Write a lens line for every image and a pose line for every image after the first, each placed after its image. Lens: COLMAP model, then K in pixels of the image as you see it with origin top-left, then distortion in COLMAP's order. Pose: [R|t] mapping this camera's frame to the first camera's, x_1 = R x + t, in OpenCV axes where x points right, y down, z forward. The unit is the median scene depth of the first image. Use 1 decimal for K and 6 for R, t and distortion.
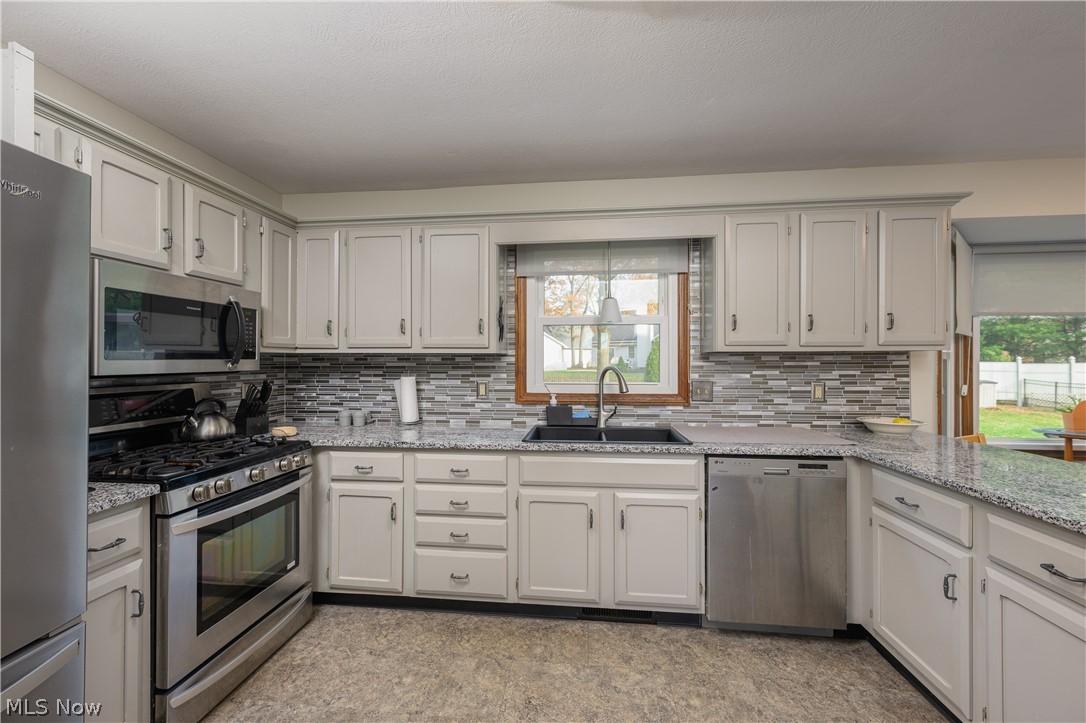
lens RADIAL K [[431.1, 0, 540.5], [0, 431.1, 362.0], [0, 0, 1]] dist [0.000298, 0.000149]
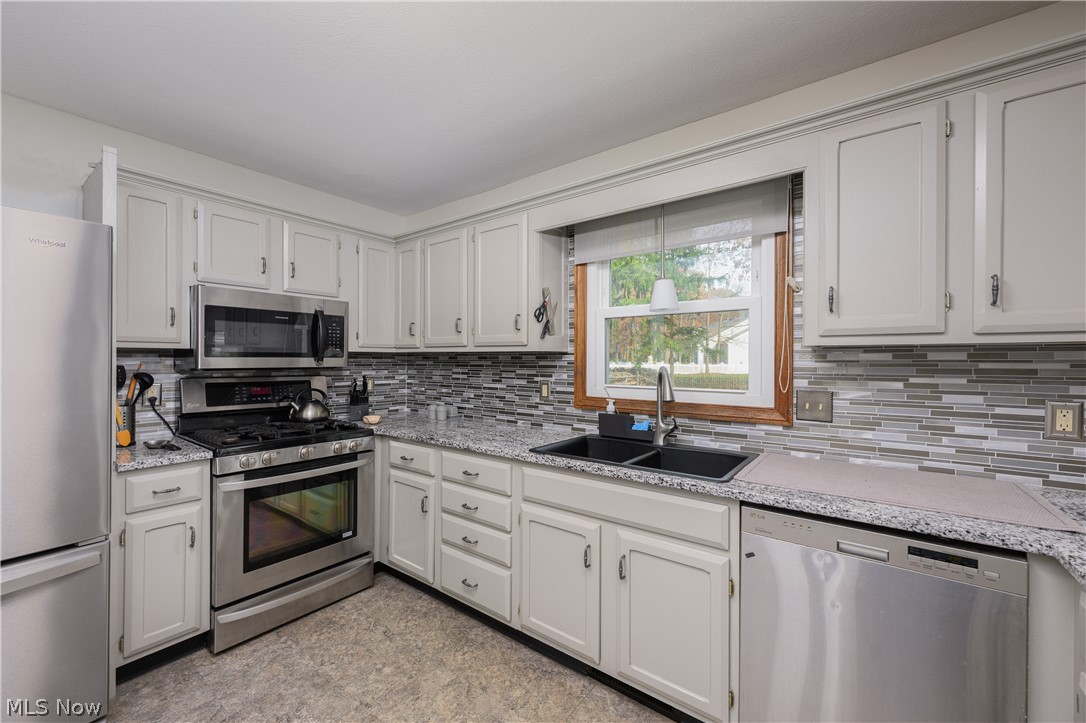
lens RADIAL K [[431.1, 0, 543.0], [0, 431.1, 361.7], [0, 0, 1]] dist [0.000298, 0.000149]
pose [[0.855857, 0.005349, -0.517185, 0.435279], [-0.005813, 0.999983, 0.000723, 0.001236], [0.517180, 0.002387, 0.855873, 0.254415]]
